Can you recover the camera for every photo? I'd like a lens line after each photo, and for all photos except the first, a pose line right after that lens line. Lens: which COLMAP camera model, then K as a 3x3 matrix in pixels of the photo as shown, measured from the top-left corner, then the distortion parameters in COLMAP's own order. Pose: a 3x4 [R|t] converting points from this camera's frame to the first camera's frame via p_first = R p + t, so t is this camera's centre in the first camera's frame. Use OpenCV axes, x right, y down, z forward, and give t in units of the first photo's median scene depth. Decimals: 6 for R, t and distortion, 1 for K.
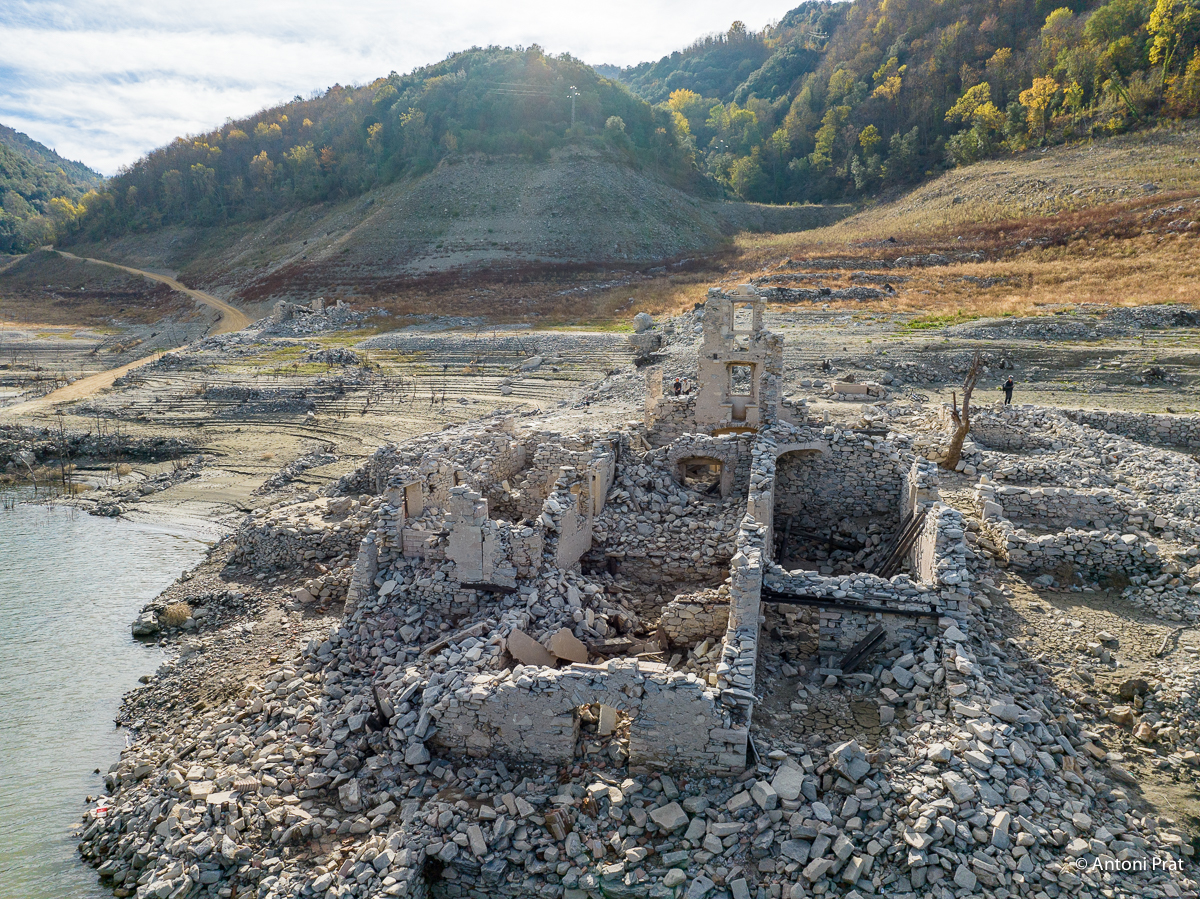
lens RADIAL K [[846.6, 0, 601.7], [0, 846.6, 451.7], [0, 0, 1]] dist [-0.065321, 0.035315]
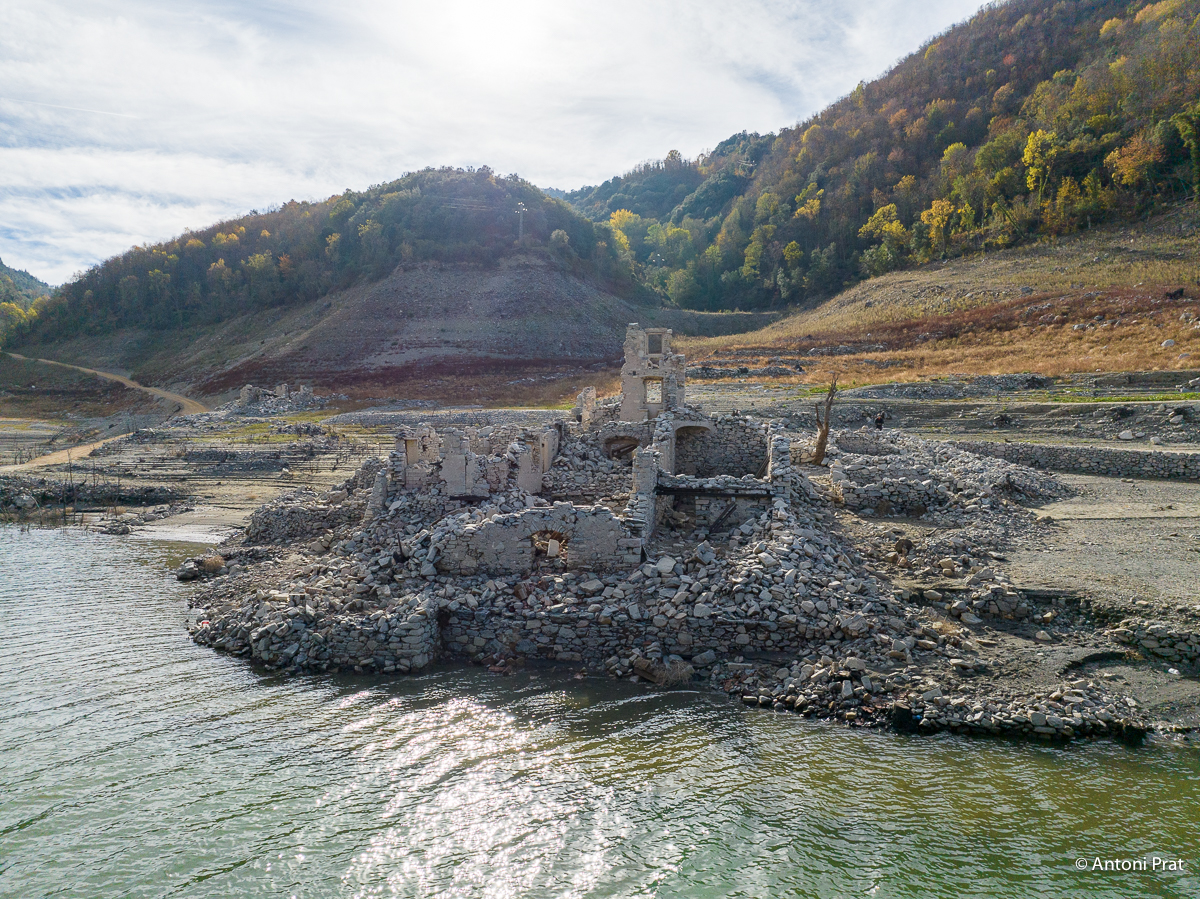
lens RADIAL K [[846.6, 0, 602.5], [0, 846.6, 446.7], [0, 0, 1]] dist [-0.065321, 0.035315]
pose [[0.997851, -0.001255, 0.065506, -0.000837], [0.010175, 0.990655, -0.136015, 0.066827], [-0.064723, 0.136389, 0.988539, -0.108211]]
